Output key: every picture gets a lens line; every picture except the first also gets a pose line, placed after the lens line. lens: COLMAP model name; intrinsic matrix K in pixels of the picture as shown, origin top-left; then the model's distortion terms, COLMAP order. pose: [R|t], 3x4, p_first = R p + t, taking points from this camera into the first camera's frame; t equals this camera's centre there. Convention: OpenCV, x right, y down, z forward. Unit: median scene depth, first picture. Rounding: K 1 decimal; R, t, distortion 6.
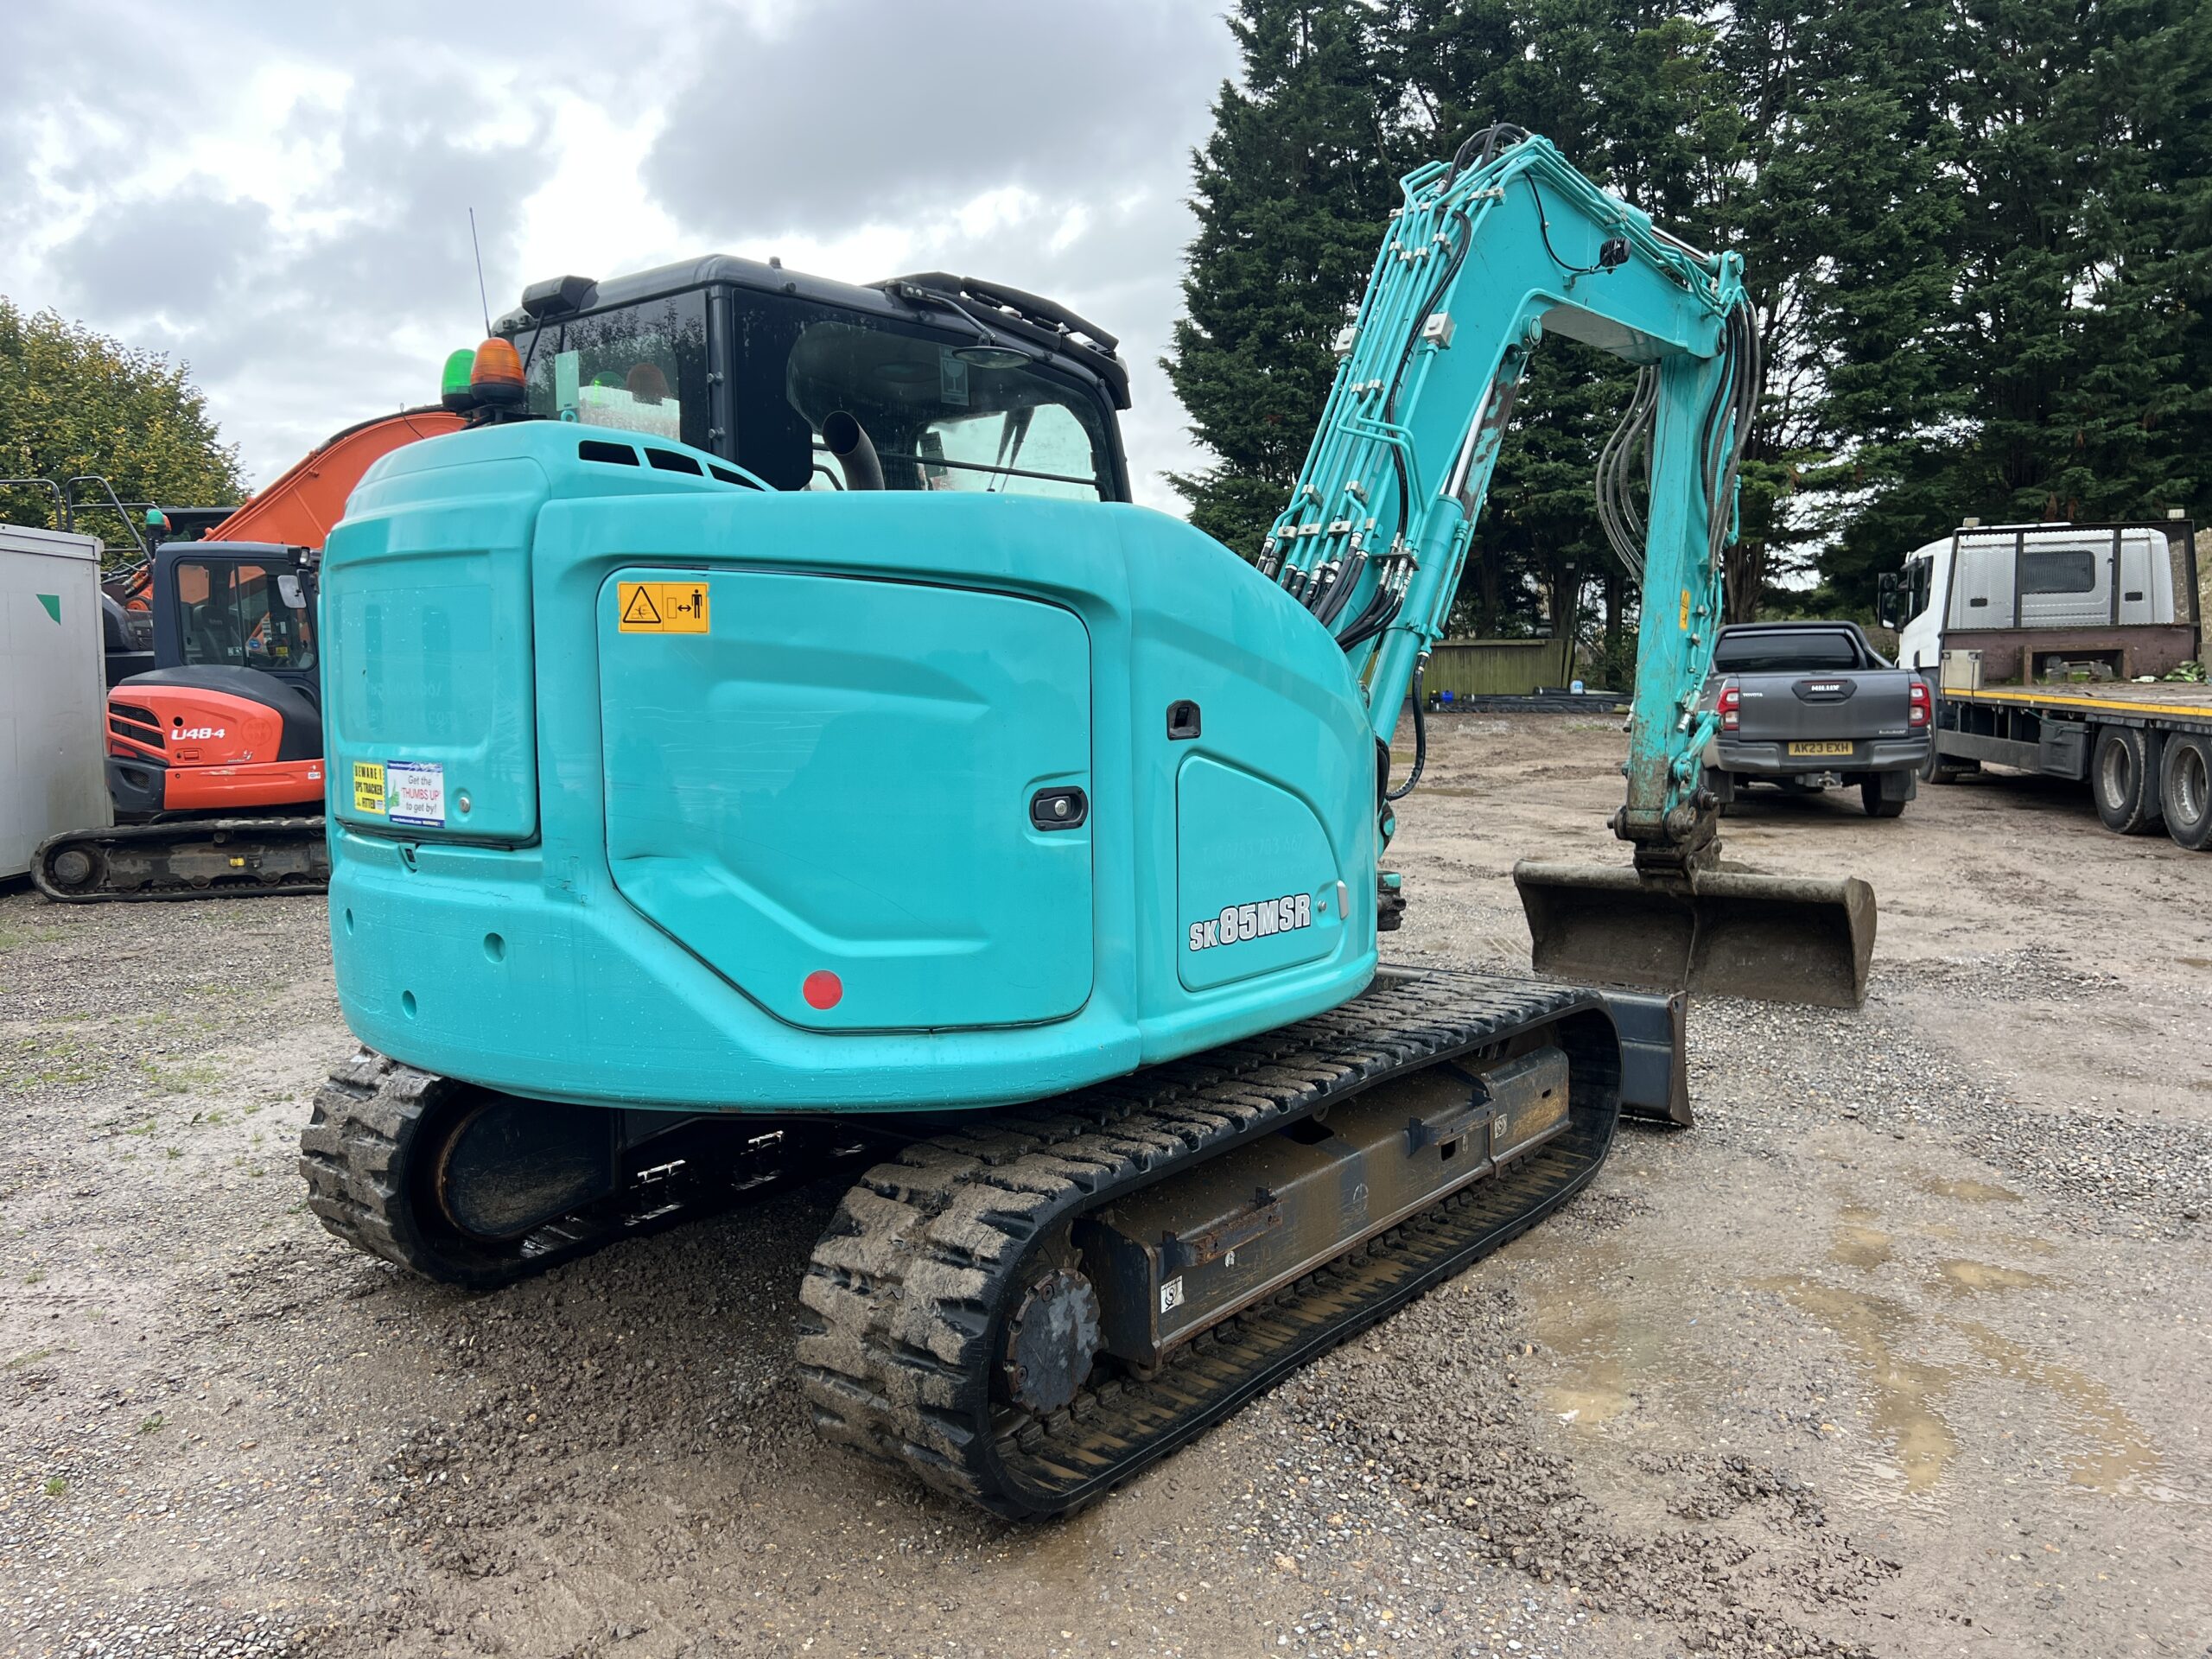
lens RADIAL K [[1655.0, 0, 1087.3], [0, 1655.0, 807.2], [0, 0, 1]] dist [0.060363, -0.066496]
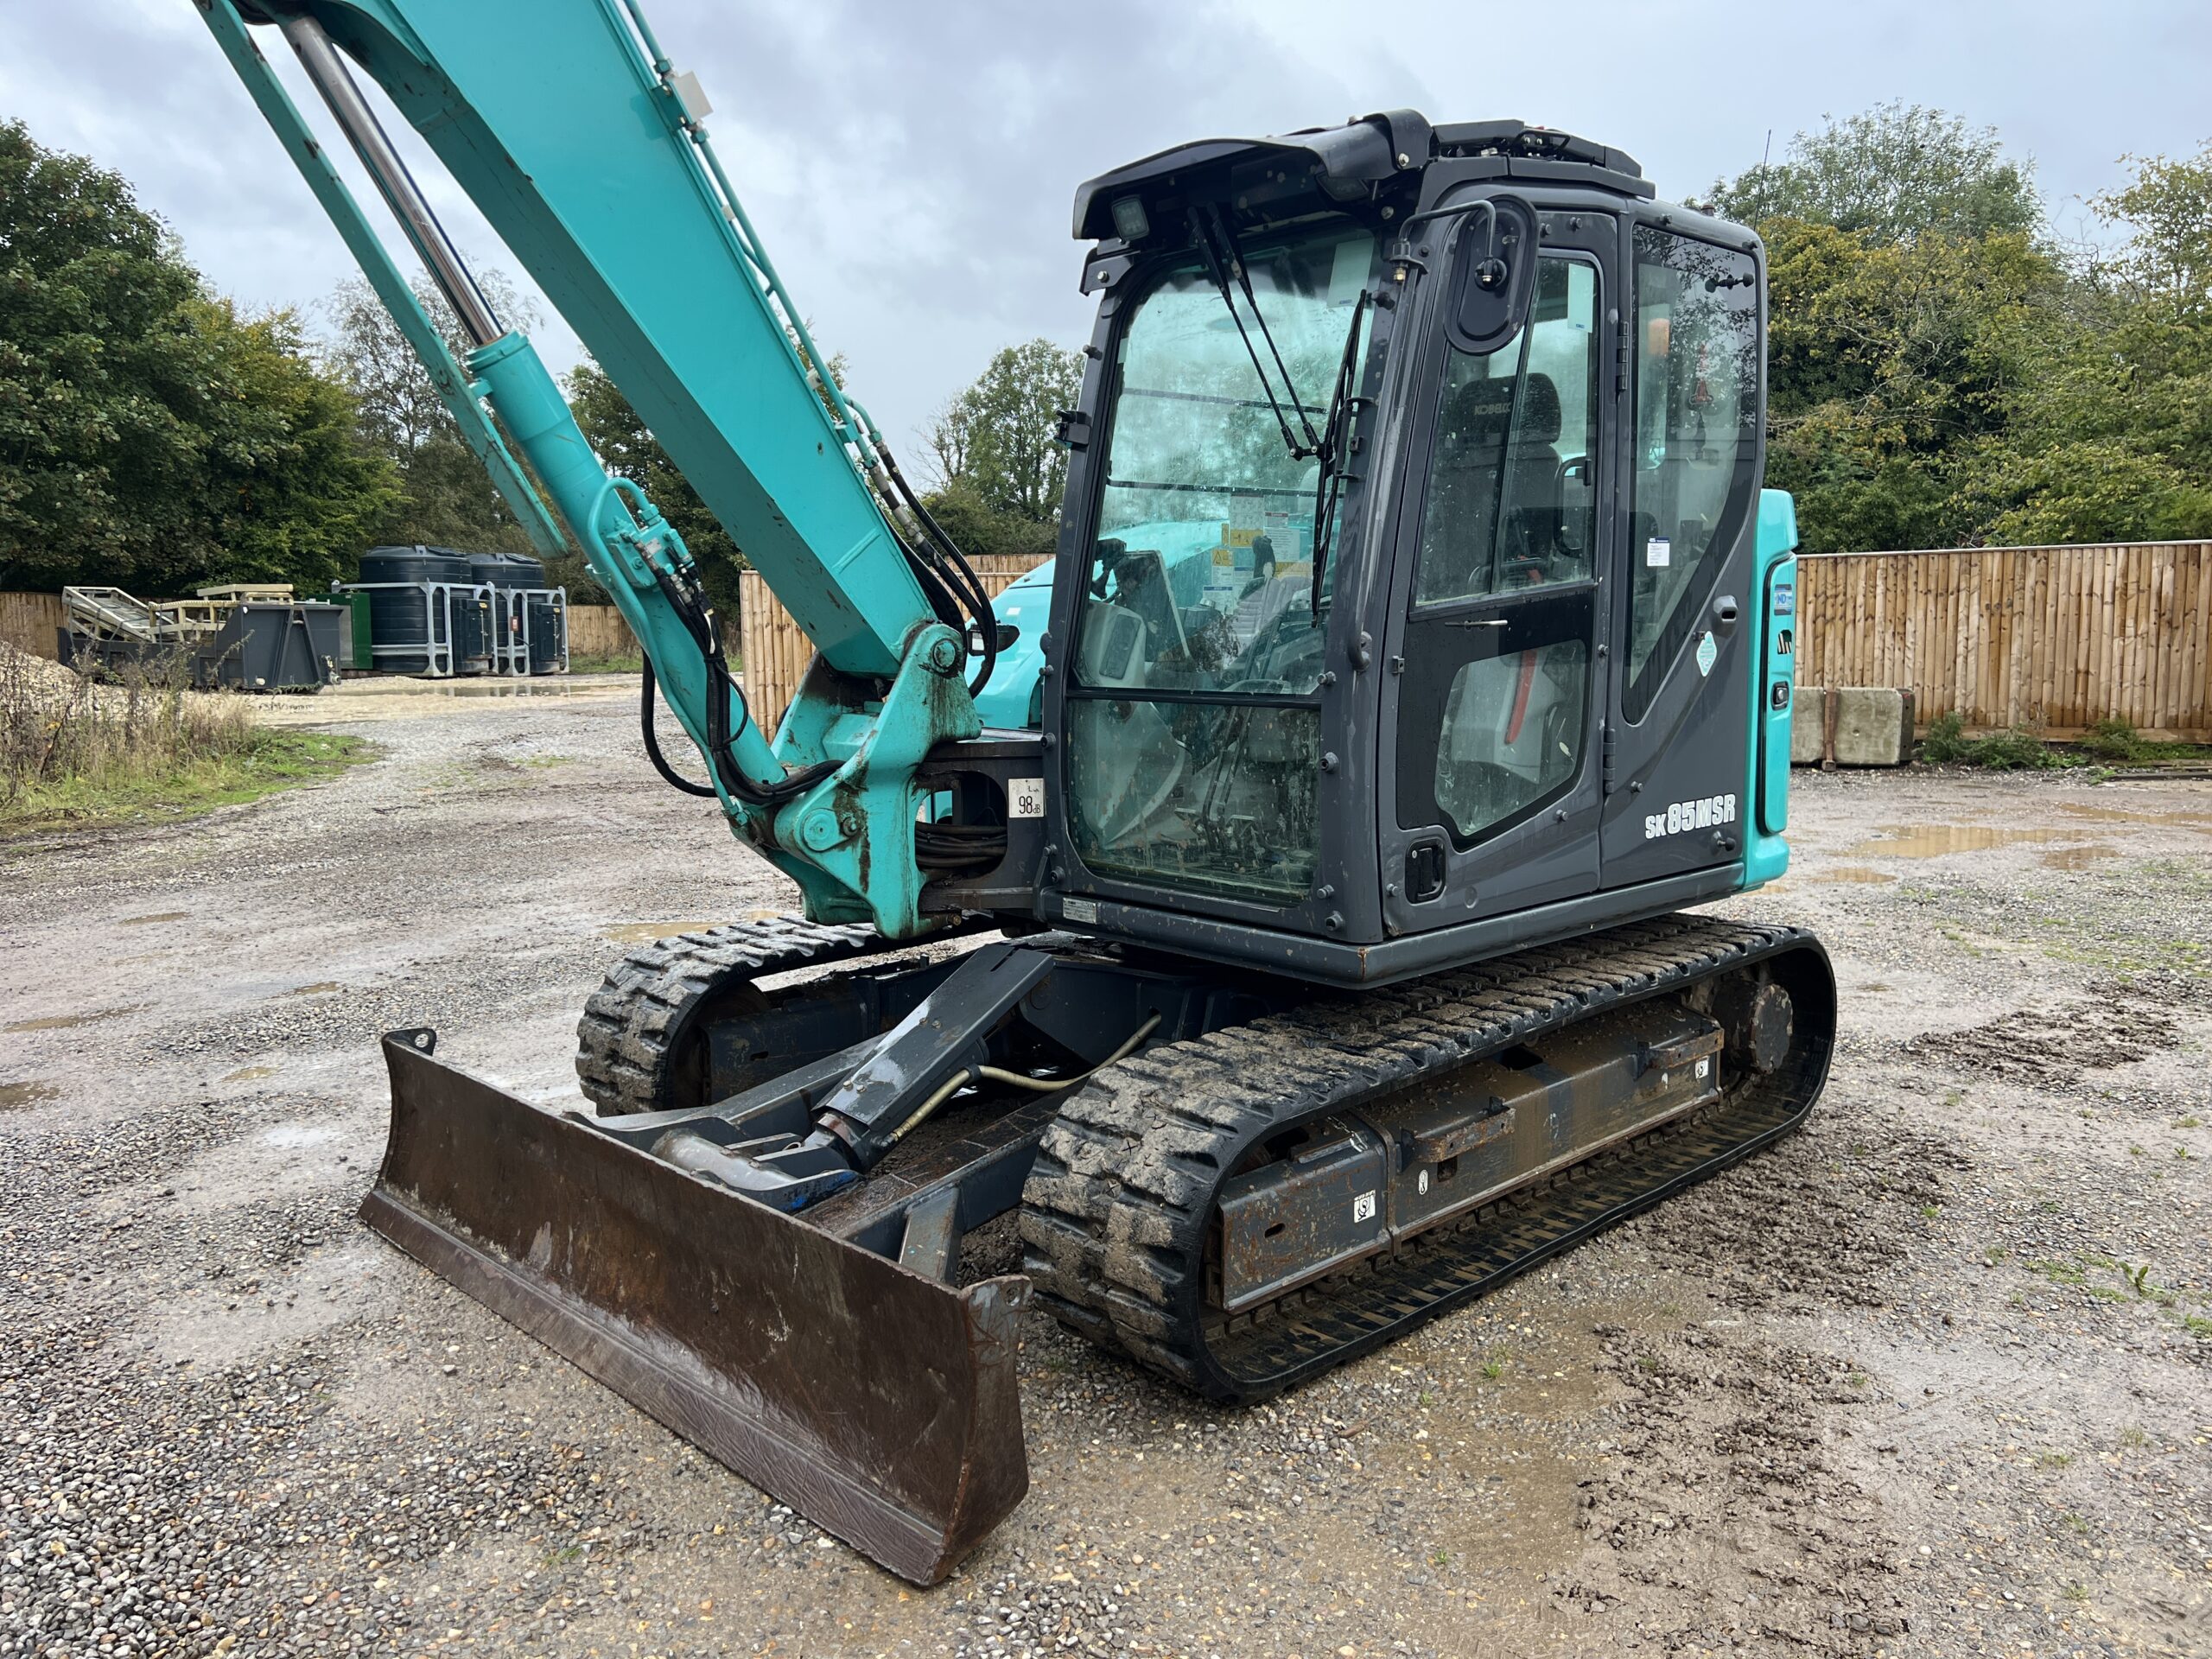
lens RADIAL K [[1655.0, 0, 1097.0], [0, 1655.0, 818.5], [0, 0, 1]] dist [0.060363, -0.066496]
pose [[-0.993169, 0.005212, 0.116570, -0.116228], [0.029603, 0.977573, 0.208506, -0.240390], [-0.112869, 0.210533, -0.971049, 2.830544]]
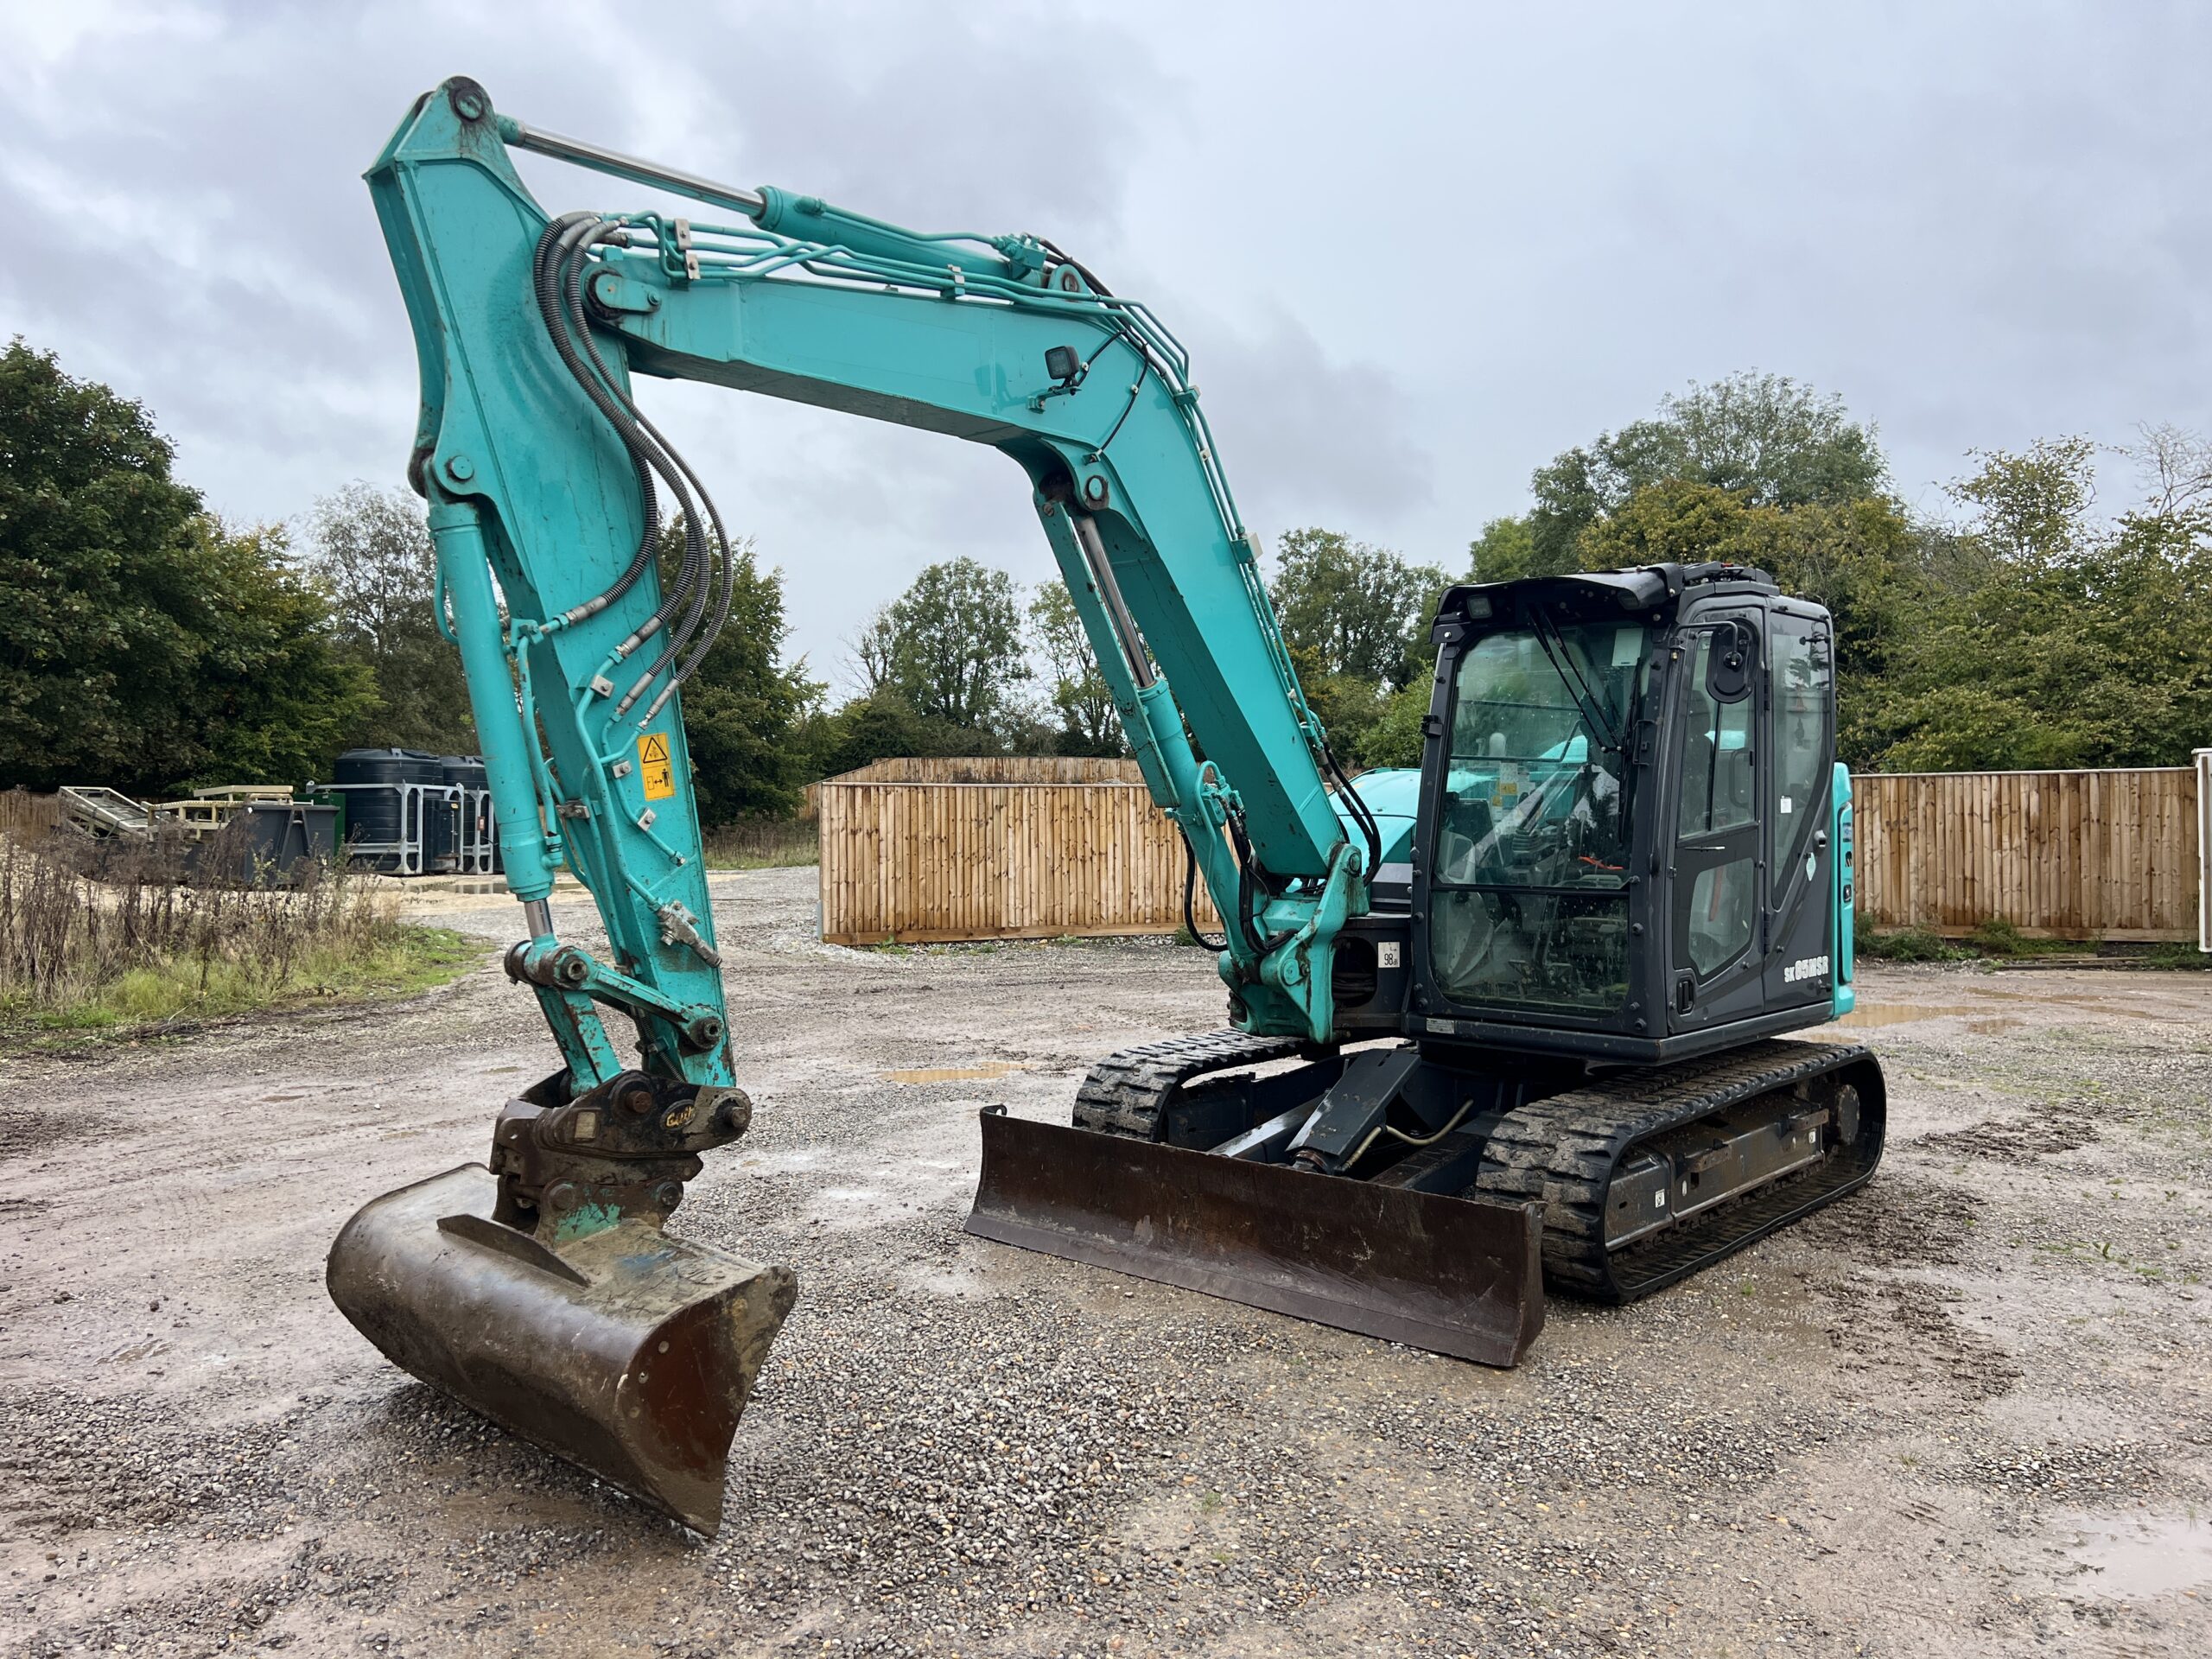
lens RADIAL K [[1655.0, 0, 1095.5], [0, 1655.0, 825.3], [0, 0, 1]] dist [0.060363, -0.066496]
pose [[-0.998707, 0.011499, 0.049520, 0.354979], [0.016187, 0.995315, 0.095316, -0.345507], [-0.048192, 0.095995, -0.994215, 3.599244]]
